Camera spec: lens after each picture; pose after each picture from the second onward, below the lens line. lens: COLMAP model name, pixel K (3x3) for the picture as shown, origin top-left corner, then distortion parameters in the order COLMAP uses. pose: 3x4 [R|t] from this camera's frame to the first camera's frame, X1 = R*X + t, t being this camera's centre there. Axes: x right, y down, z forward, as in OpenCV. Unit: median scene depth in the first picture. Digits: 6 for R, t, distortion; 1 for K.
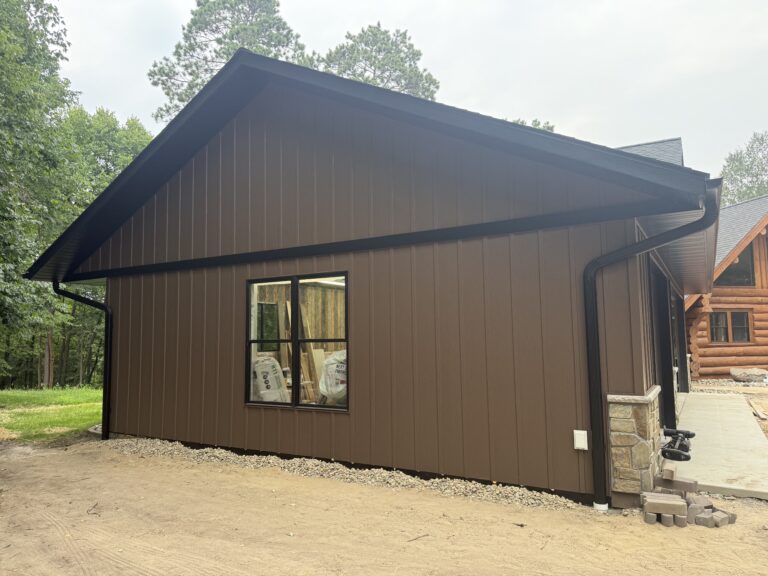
lens RADIAL K [[536.9, 0, 384.0], [0, 536.9, 288.0], [0, 0, 1]] dist [0.008061, 0.001328]
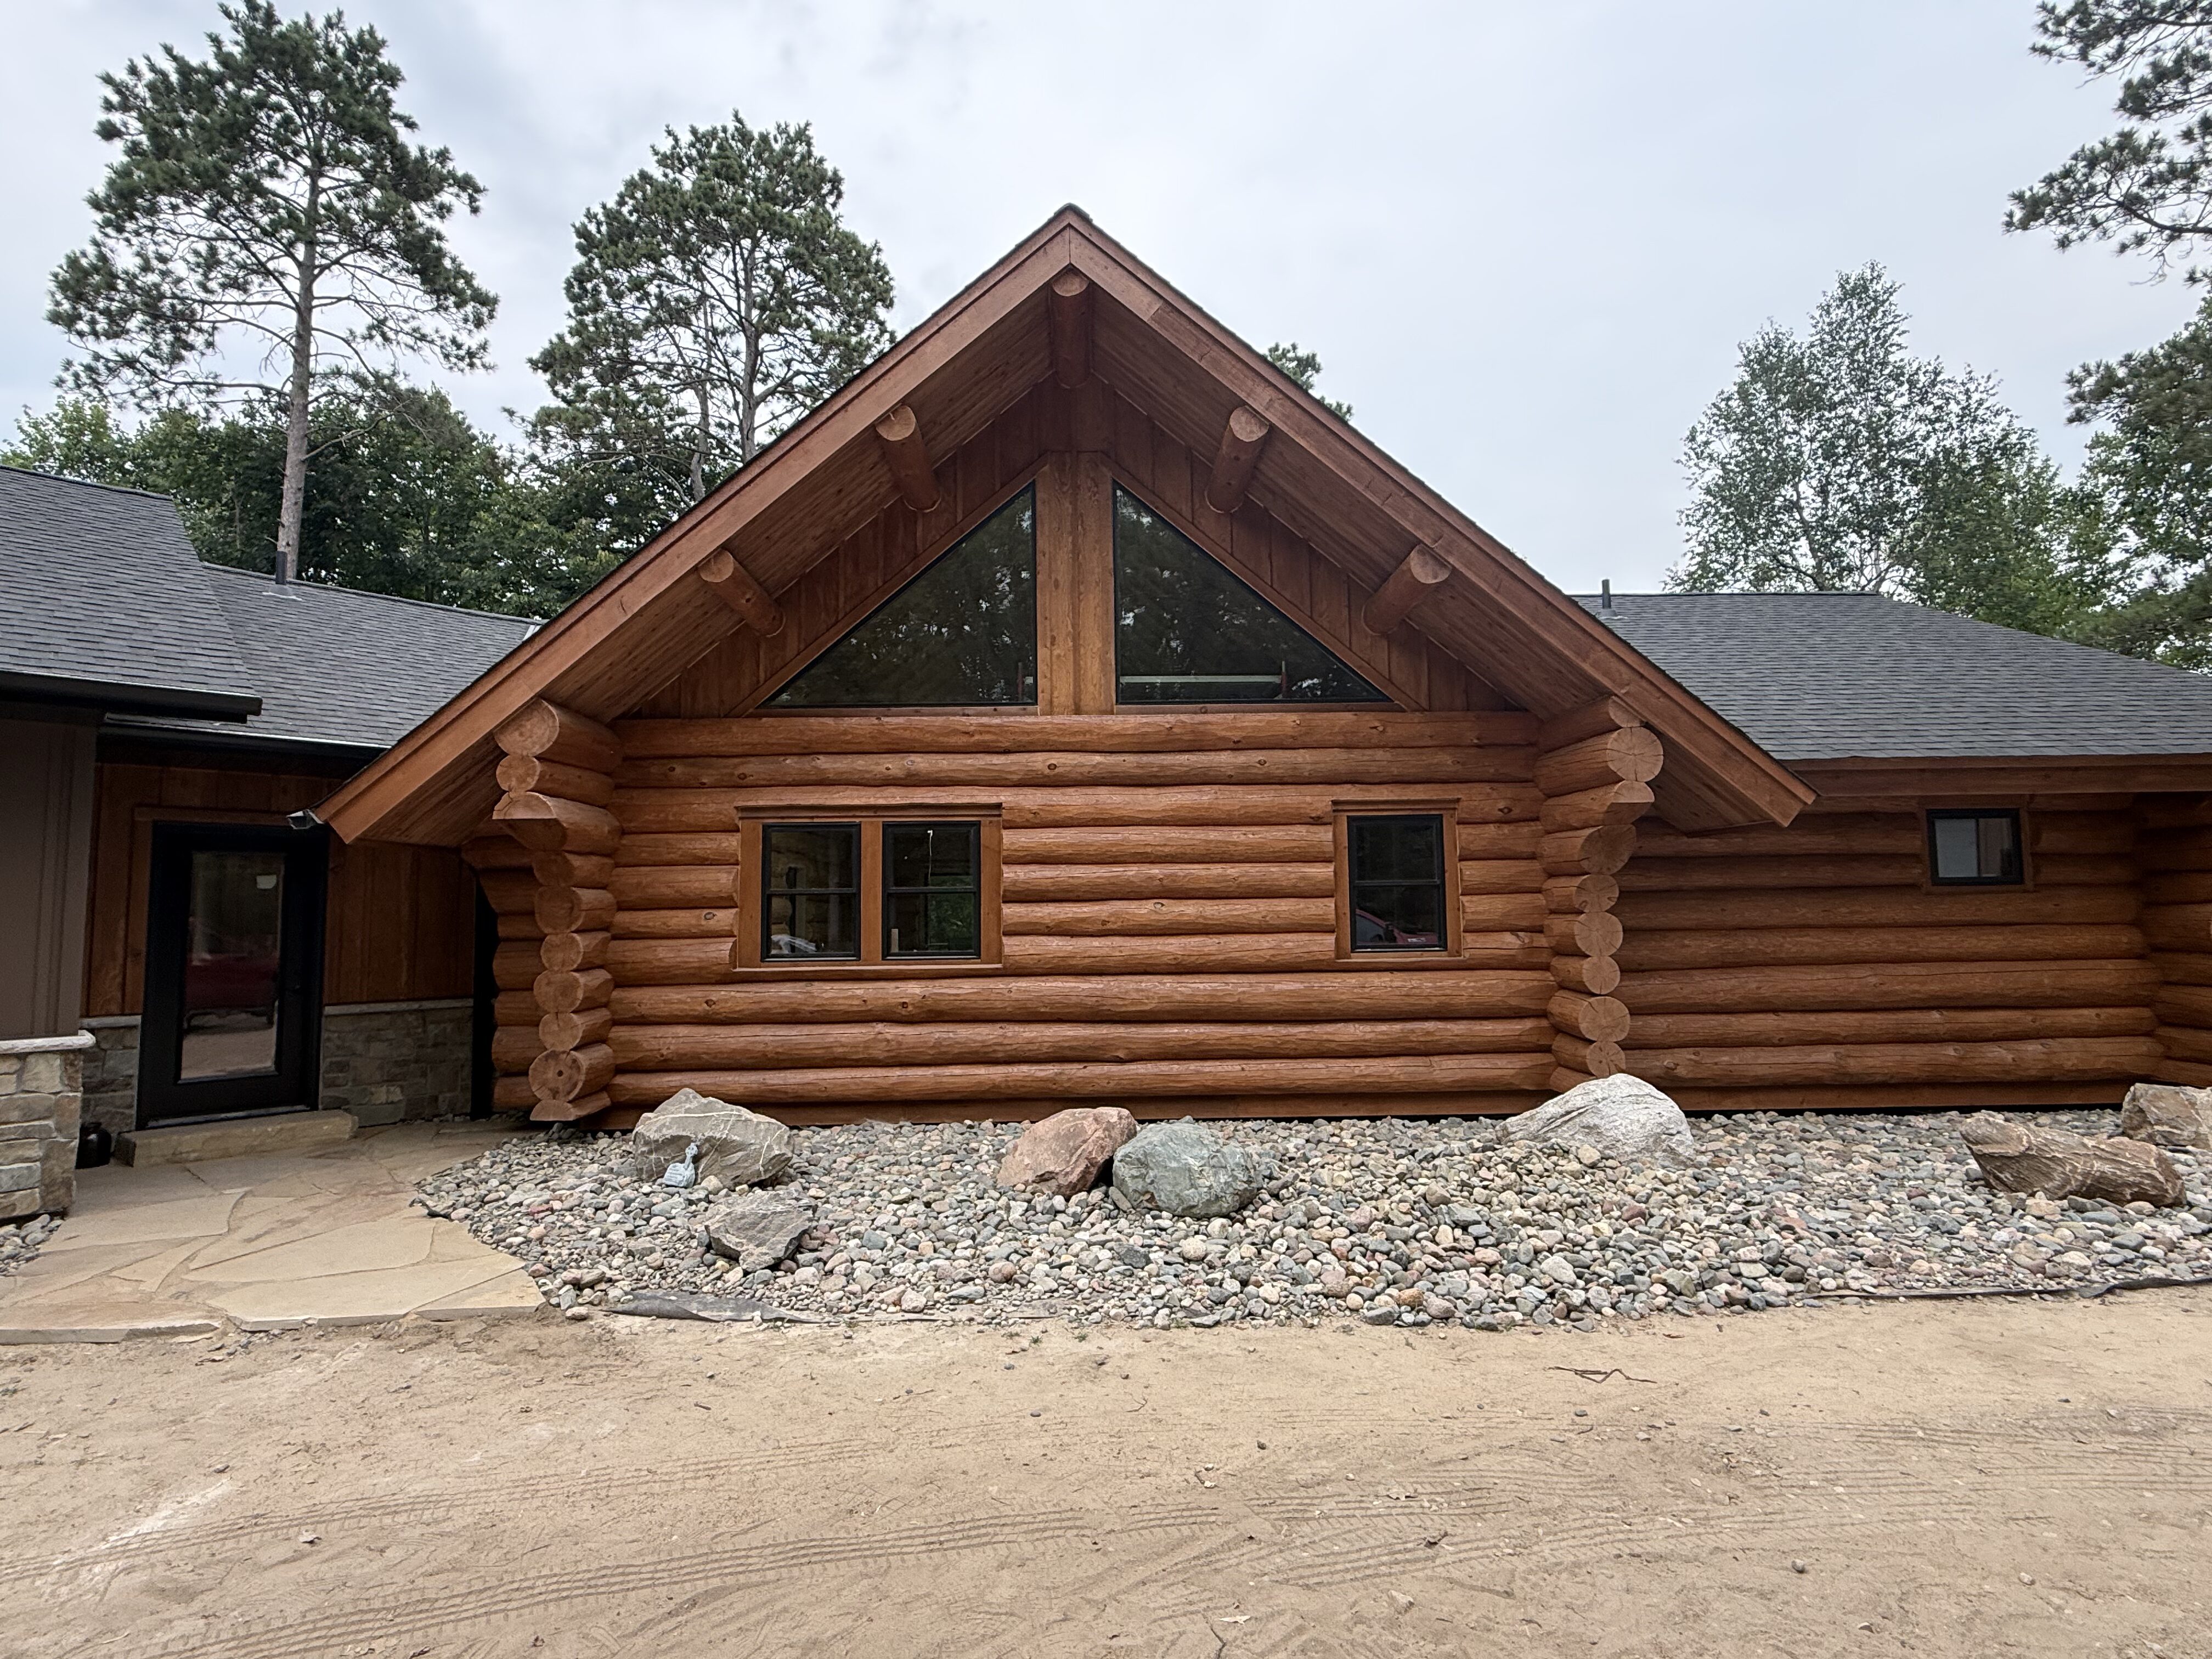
lens RADIAL K [[1063.7, 0, 1106.0], [0, 1063.7, 829.5], [0, 0, 1]] dist [0.005261, -0.000521]
pose [[0.973946, -0.018775, -0.226000, 0.926204], [0.022366, 0.999661, 0.013337, 0.047729], [0.225673, -0.018044, 0.974036, 0.656443]]
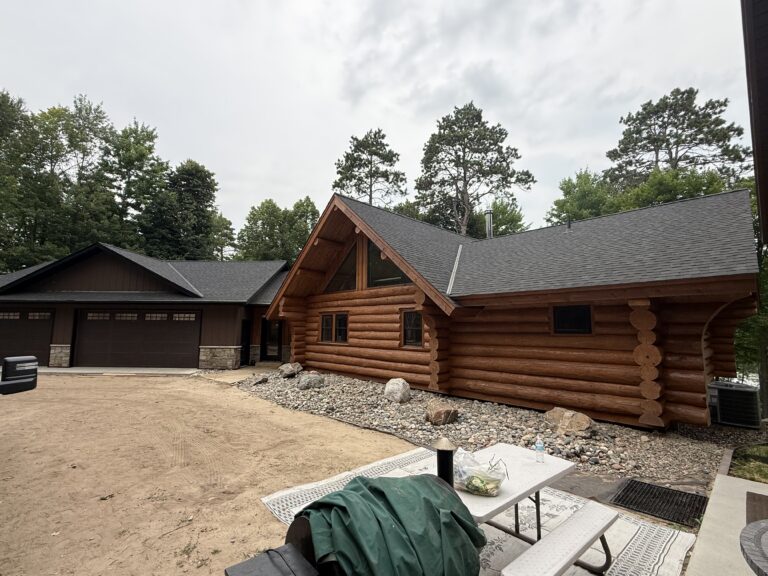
lens RADIAL K [[358.4, 0, 384.0], [0, 358.4, 288.0], [0, 0, 1]] dist [0.020478, 0.000059]
pose [[0.495851, -0.081846, -0.864542, 1.492916], [0.062939, 0.996318, -0.058223, 0.043006], [0.866124, -0.025544, 0.499176, 0.795800]]
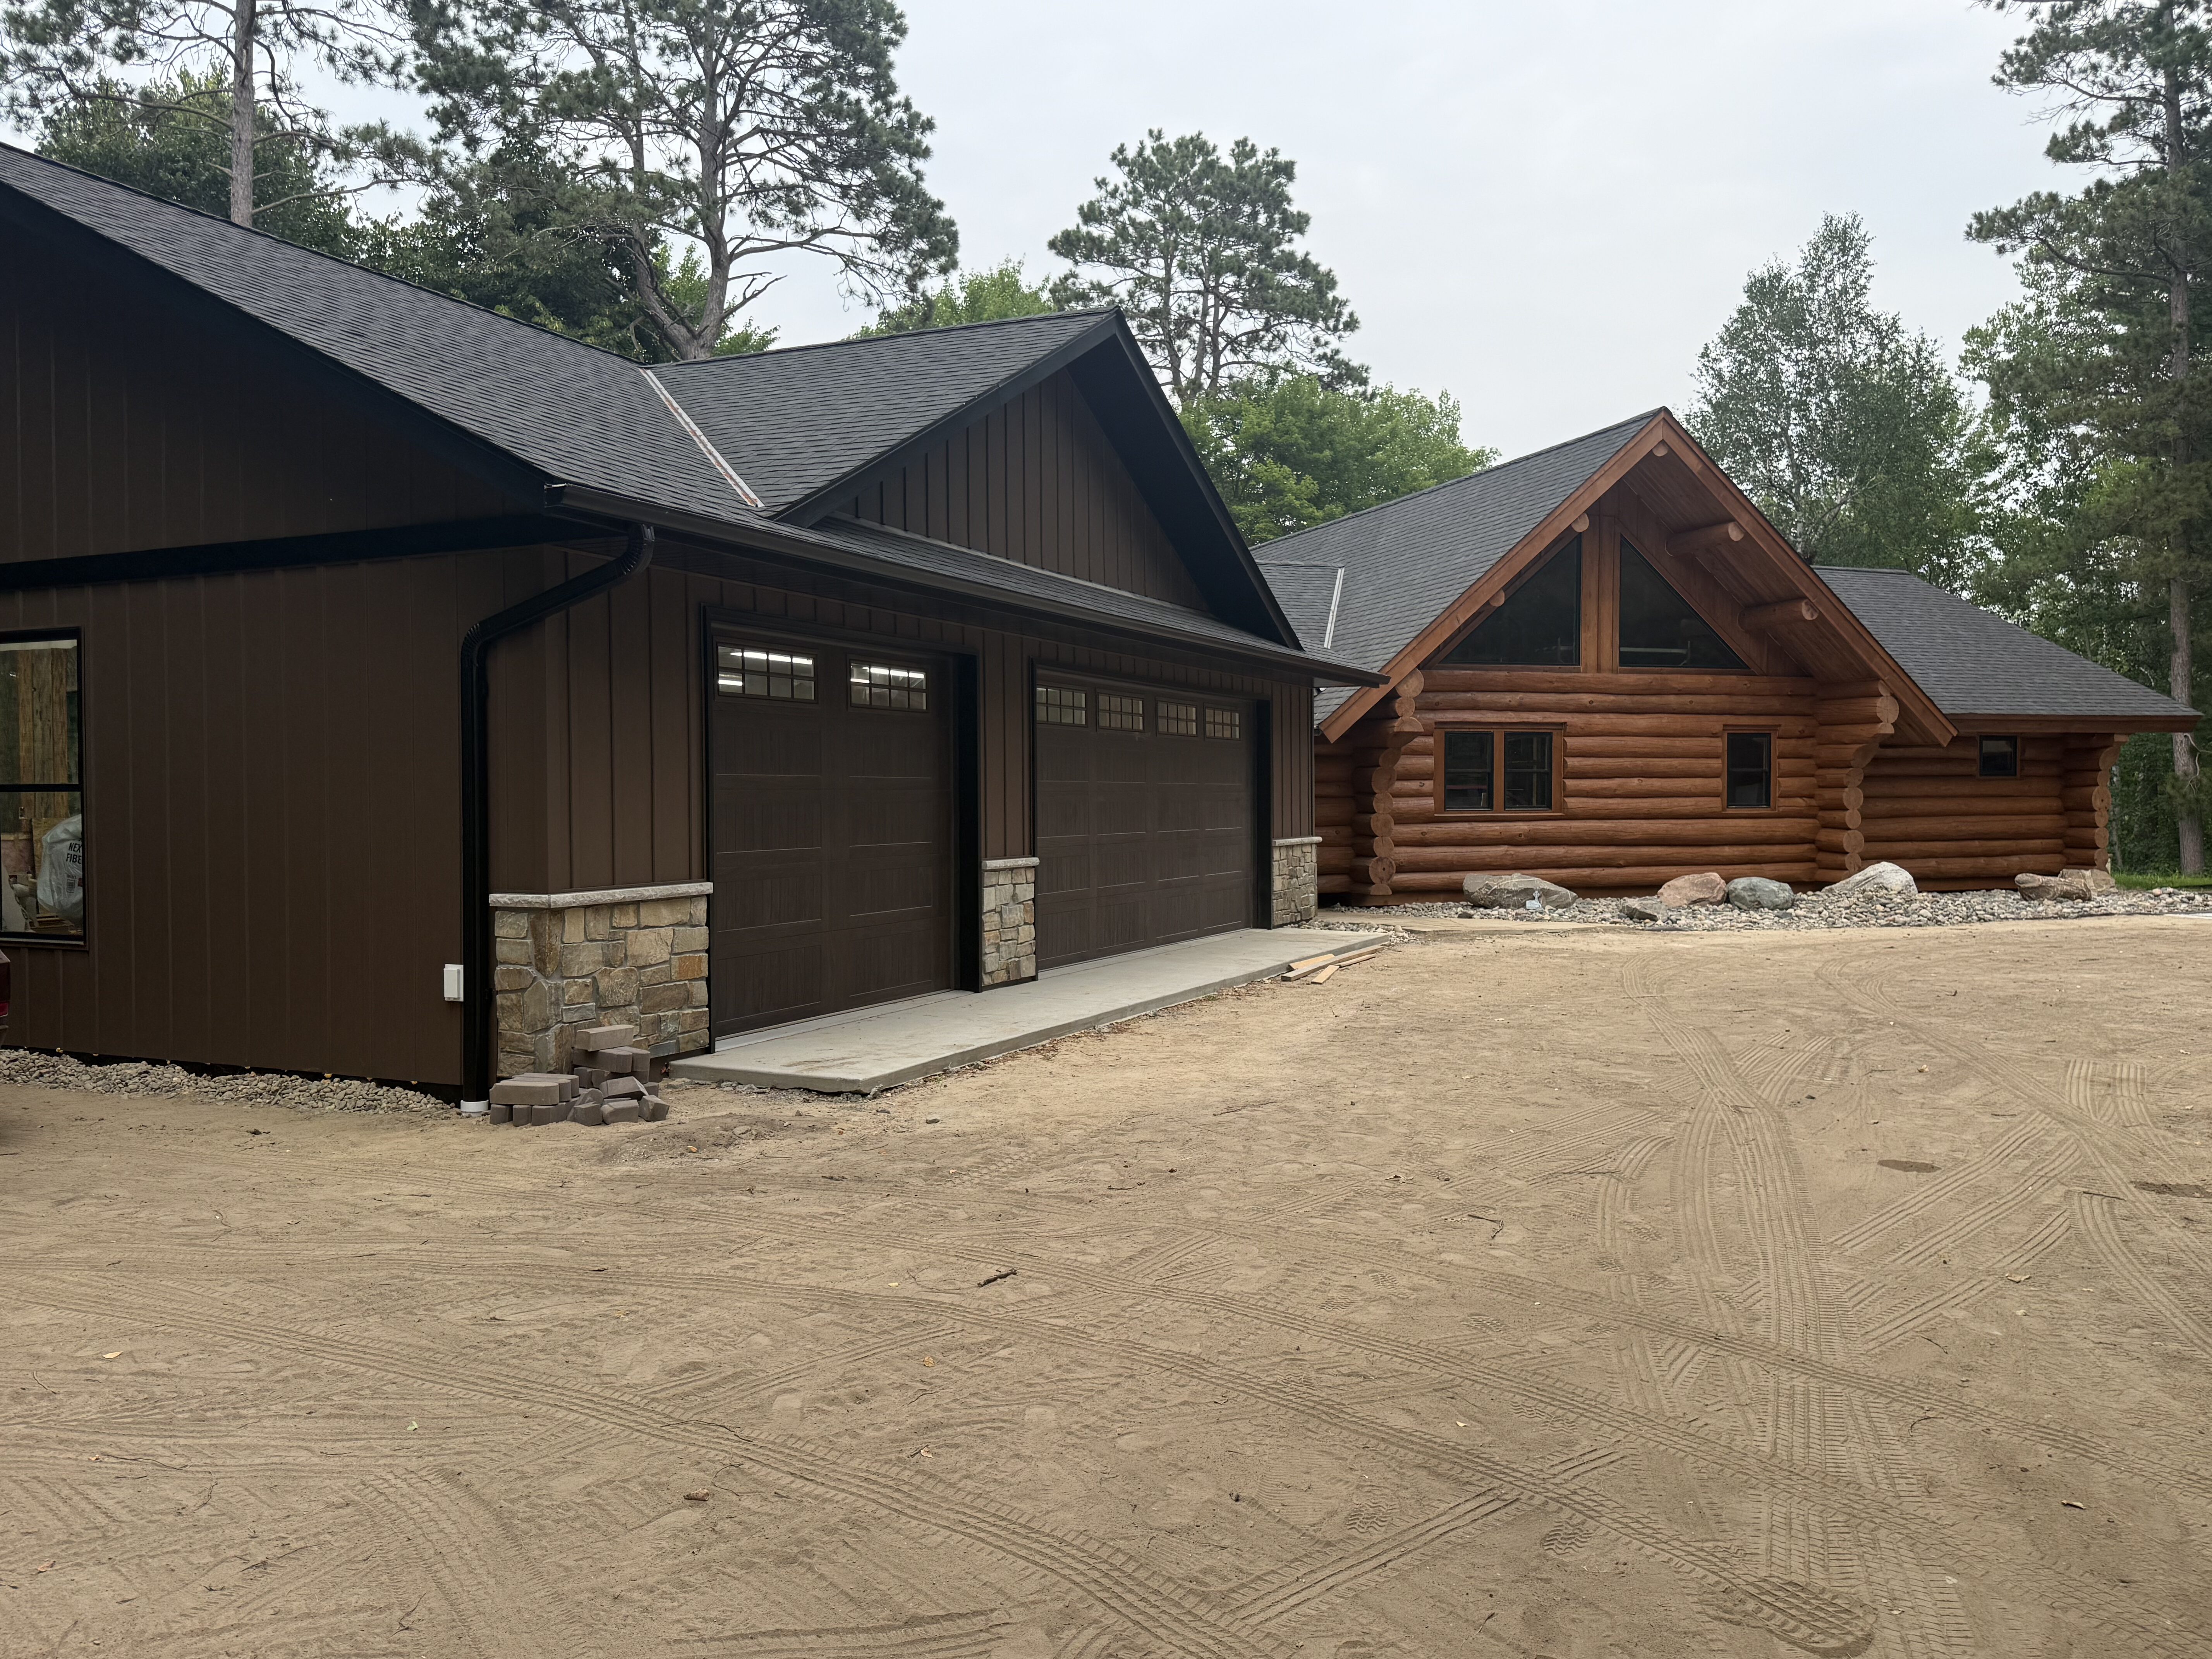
lens RADIAL K [[1691.5, 0, 1106.0], [0, 1691.5, 829.5], [0, 0, 1]] dist [0.082860, -0.104828]
pose [[0.994545, 0.006493, 0.104111, 0.258628], [-0.017878, 0.993903, 0.108799, -0.015034], [-0.102769, -0.110066, 0.988597, -0.204176]]
